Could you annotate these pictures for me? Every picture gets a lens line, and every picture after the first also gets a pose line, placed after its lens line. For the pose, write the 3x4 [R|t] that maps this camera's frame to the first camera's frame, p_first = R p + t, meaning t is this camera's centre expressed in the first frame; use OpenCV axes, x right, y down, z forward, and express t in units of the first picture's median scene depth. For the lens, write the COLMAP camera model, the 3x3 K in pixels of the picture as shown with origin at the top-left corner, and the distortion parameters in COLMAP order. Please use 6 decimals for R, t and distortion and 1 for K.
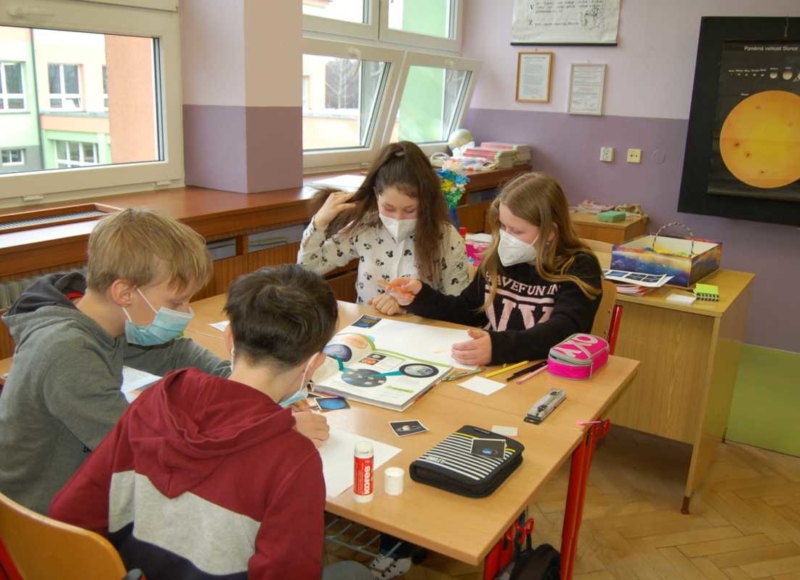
lens RADIAL K [[765.6, 0, 374.5], [0, 765.6, 308.5], [0, 0, 1]] dist [-0.062000, -0.004480]
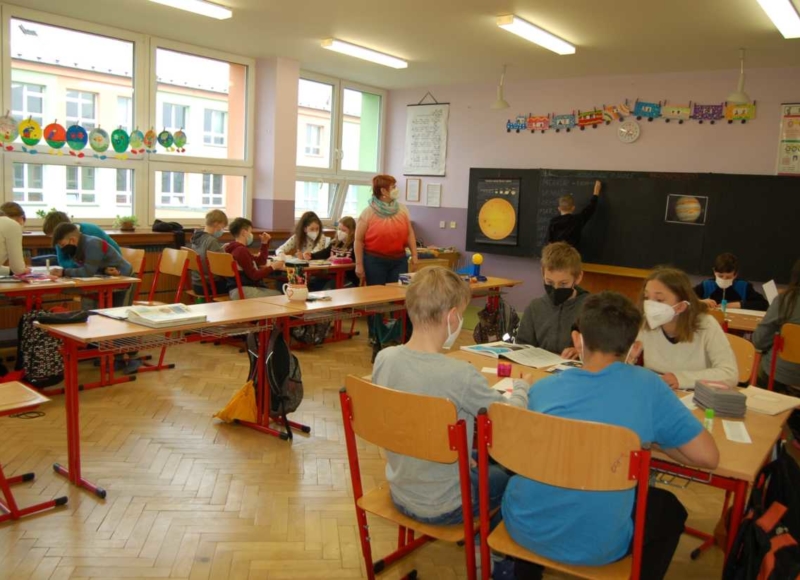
lens RADIAL K [[765.6, 0, 374.5], [0, 765.6, 308.5], [0, 0, 1]] dist [-0.062000, -0.004480]
pose [[0.994743, 0.033245, -0.096859, 0.335063], [-0.045774, 0.990437, -0.130154, 0.336158], [0.091606, 0.133903, 0.986751, -1.173333]]
